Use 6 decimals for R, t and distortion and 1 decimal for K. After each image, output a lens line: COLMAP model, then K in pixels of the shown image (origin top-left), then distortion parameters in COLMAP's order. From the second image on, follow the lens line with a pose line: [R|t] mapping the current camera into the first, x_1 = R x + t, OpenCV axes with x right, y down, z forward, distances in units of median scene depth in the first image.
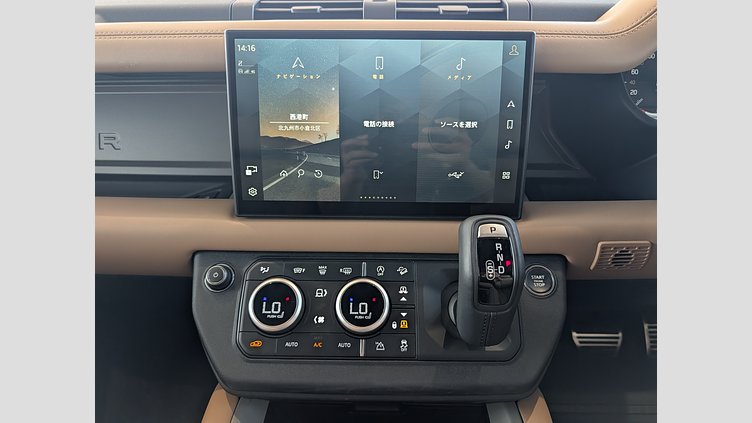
lens RADIAL K [[413.7, 0, 377.8], [0, 413.7, 210.3], [0, 0, 1]] dist [0.000211, 0.000783]
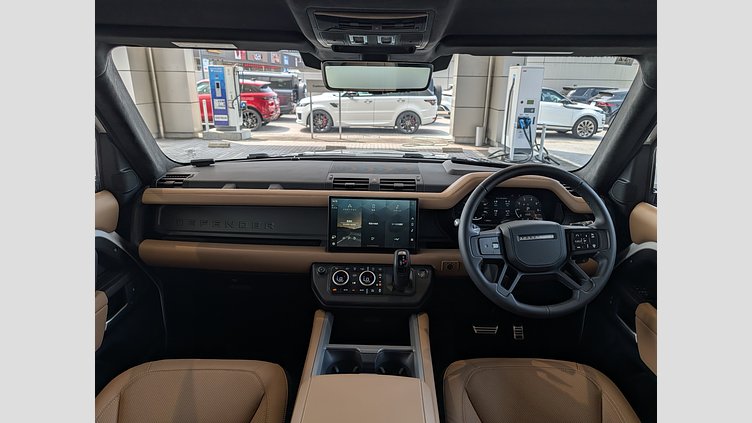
lens RADIAL K [[411.3, 0, 376.0], [0, 411.3, 211.5], [0, 0, 1]] dist [-0.001337, -0.000544]
pose [[0.999886, 0.015027, -0.001381, 0.027306], [-0.015041, 0.985086, -0.171402, 0.262612], [-0.001216, 0.171404, 0.985200, -2.280482]]
